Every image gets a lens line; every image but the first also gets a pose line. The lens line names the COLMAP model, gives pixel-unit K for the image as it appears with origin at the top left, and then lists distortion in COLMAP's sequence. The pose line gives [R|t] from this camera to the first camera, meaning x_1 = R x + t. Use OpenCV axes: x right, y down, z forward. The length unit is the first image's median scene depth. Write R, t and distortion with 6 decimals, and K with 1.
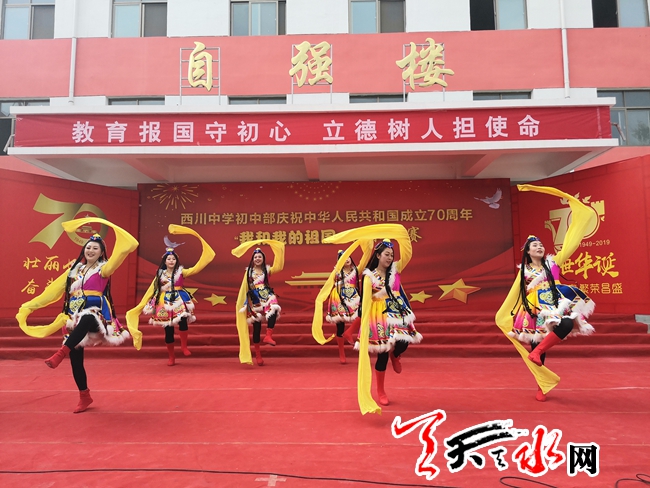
lens RADIAL K [[488.6, 0, 324.9], [0, 488.6, 248.1], [0, 0, 1]] dist [0.101637, -0.128691]
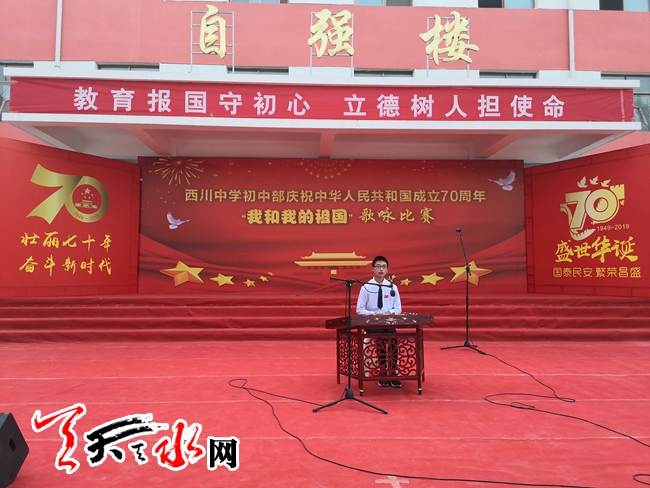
lens RADIAL K [[488.6, 0, 324.9], [0, 488.6, 248.1], [0, 0, 1]] dist [0.101637, -0.128691]
pose [[0.997967, 0.012991, 0.062398, -0.095654], [-0.015560, 0.999044, 0.040861, 0.000179], [-0.061807, -0.041749, 0.997215, 0.035159]]
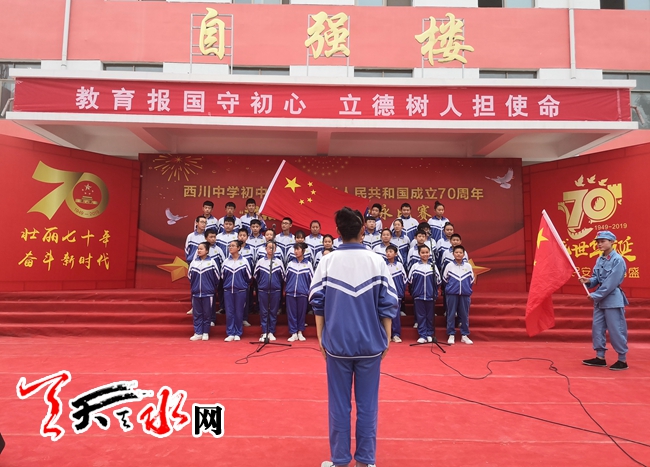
lens RADIAL K [[493.6, 0, 320.7], [0, 493.6, 224.4], [0, 0, 1]] dist [0.099453, -0.123563]
pose [[0.999018, 0.022223, 0.038340, -0.072023], [-0.022413, 0.999739, 0.004537, -0.005746], [-0.038229, -0.005392, 0.999254, 0.020702]]
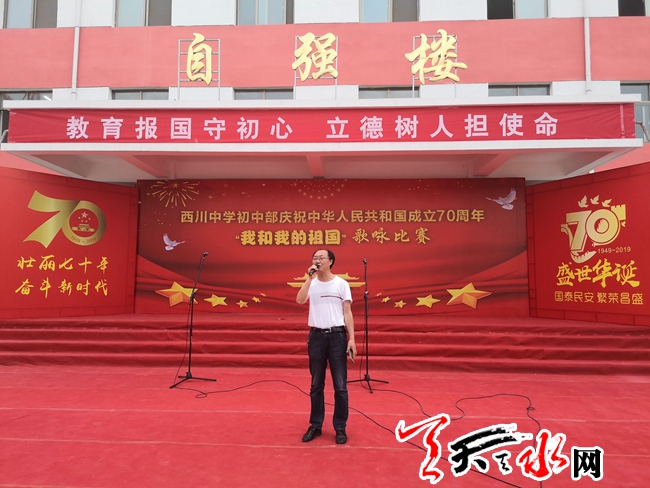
lens RADIAL K [[488.6, 0, 324.9], [0, 488.6, 248.1], [0, 0, 1]] dist [0.101637, -0.128691]
pose [[0.999534, 0.012449, -0.027872, 0.022055], [-0.011768, 0.999631, 0.024465, -0.029465], [0.028167, -0.024125, 0.999312, 0.044325]]
